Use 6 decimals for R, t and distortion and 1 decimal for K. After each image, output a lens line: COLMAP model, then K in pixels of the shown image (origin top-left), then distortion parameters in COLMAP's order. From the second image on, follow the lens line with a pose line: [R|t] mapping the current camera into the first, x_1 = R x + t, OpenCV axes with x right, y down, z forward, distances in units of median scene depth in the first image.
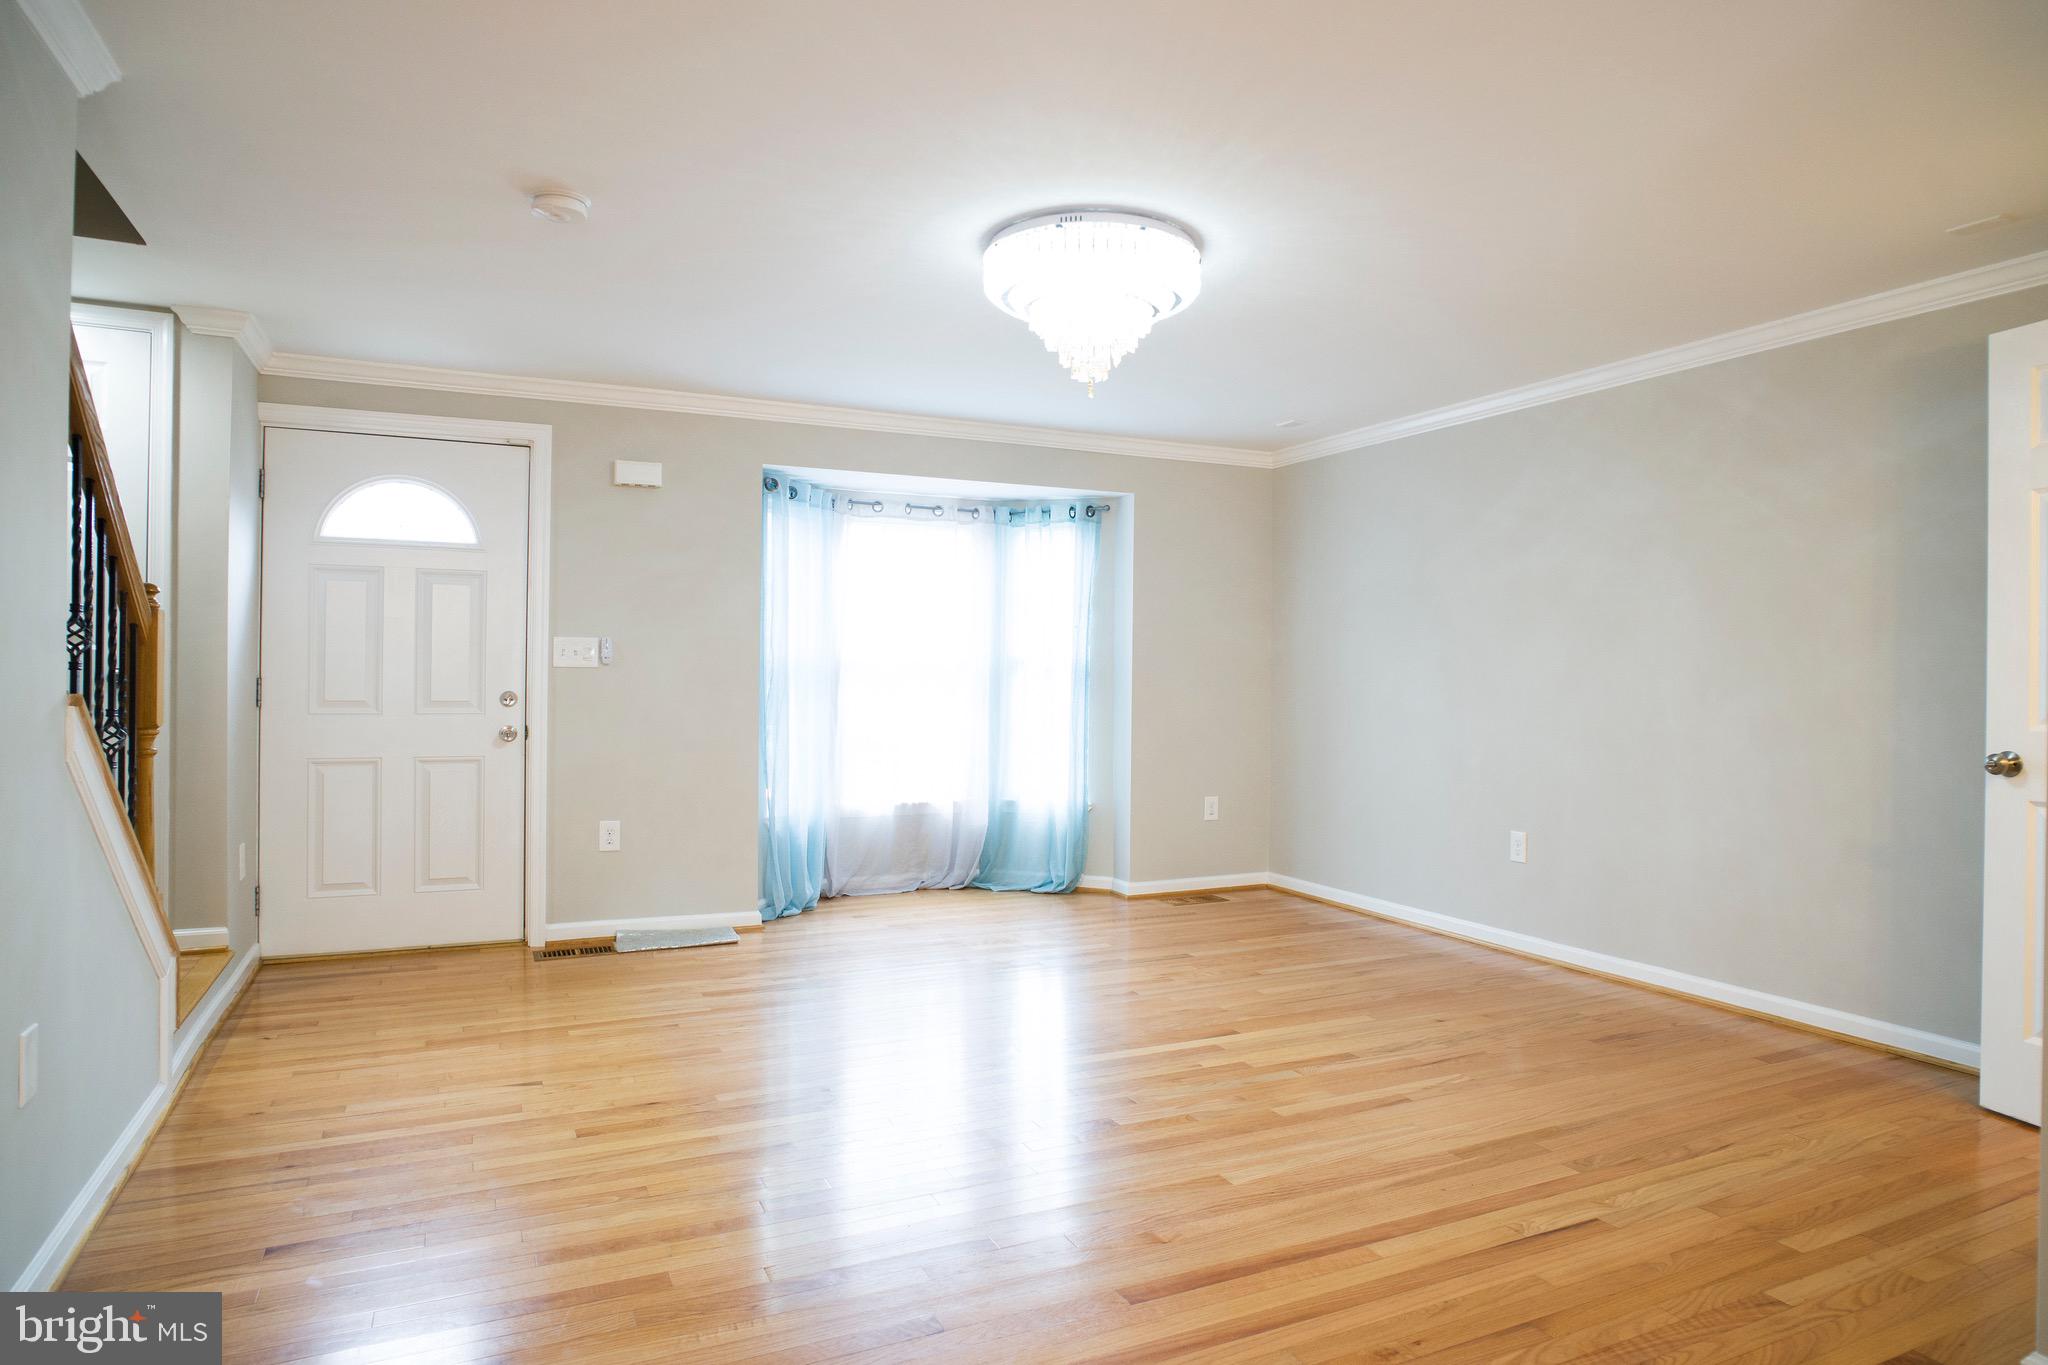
lens RADIAL K [[1210.0, 0, 1019.8], [0, 1210.0, 670.8], [0, 0, 1]] dist [-0.063362, 0.035771]
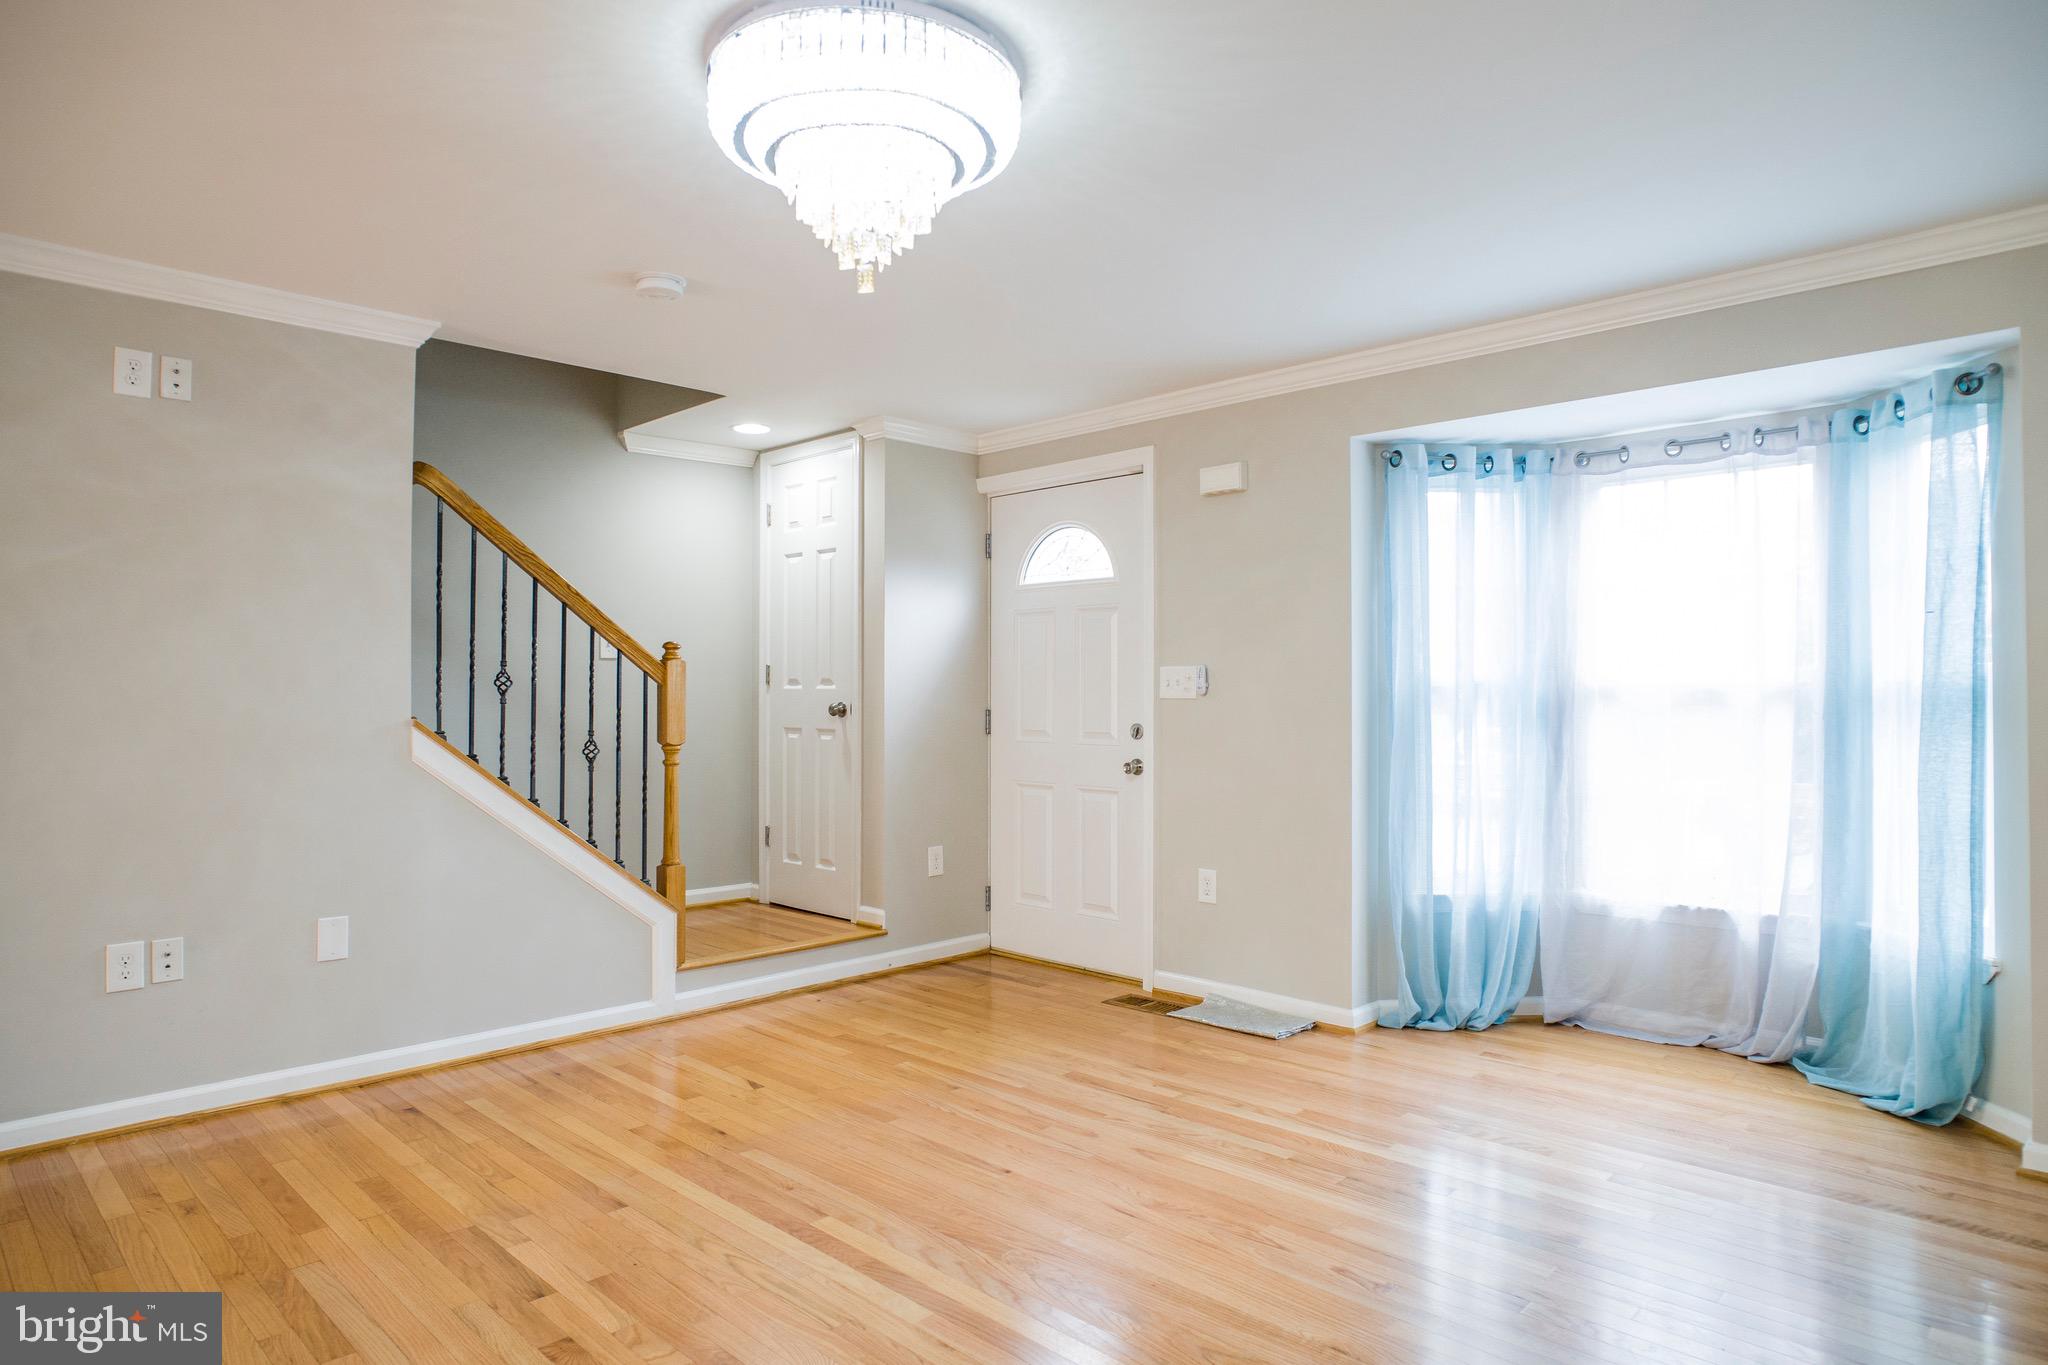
lens RADIAL K [[1210.0, 0, 1019.8], [0, 1210.0, 670.8], [0, 0, 1]] dist [-0.063362, 0.035771]
pose [[0.353016, -0.029849, -0.935141, 0.404575], [0.003267, 0.999524, -0.030670, 0.003457], [0.935612, 0.007772, 0.352946, 0.485051]]
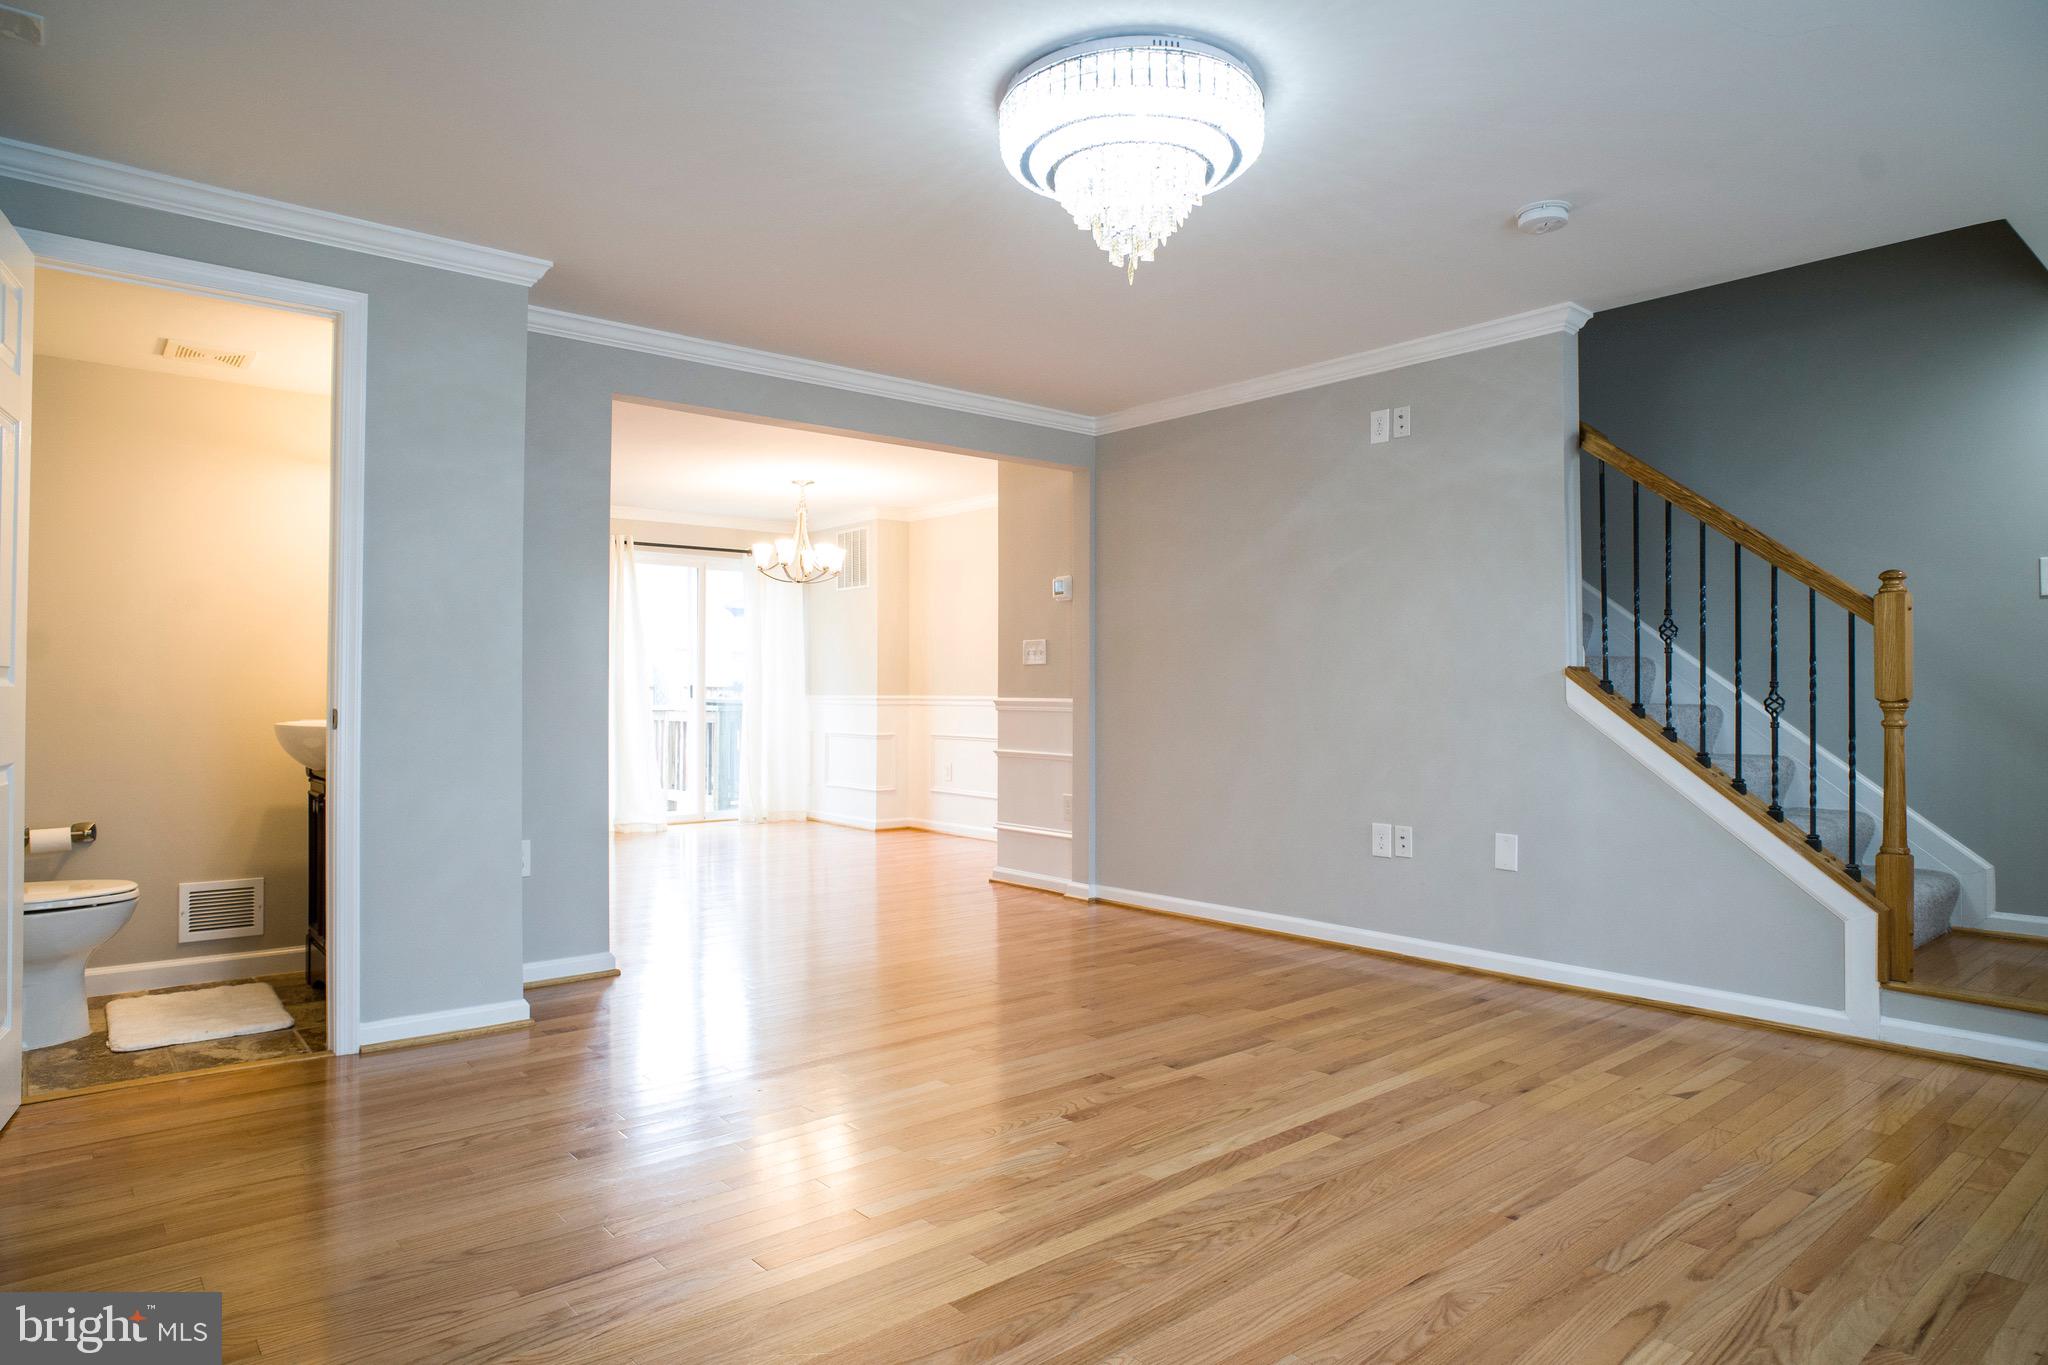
lens RADIAL K [[1210.0, 0, 1019.8], [0, 1210.0, 670.8], [0, 0, 1]] dist [-0.063362, 0.035771]
pose [[-0.963819, -0.017239, -0.266001, 0.187505], [-0.012971, 0.999758, -0.017793, 0.027140], [0.266243, -0.013699, -0.963809, 1.004984]]
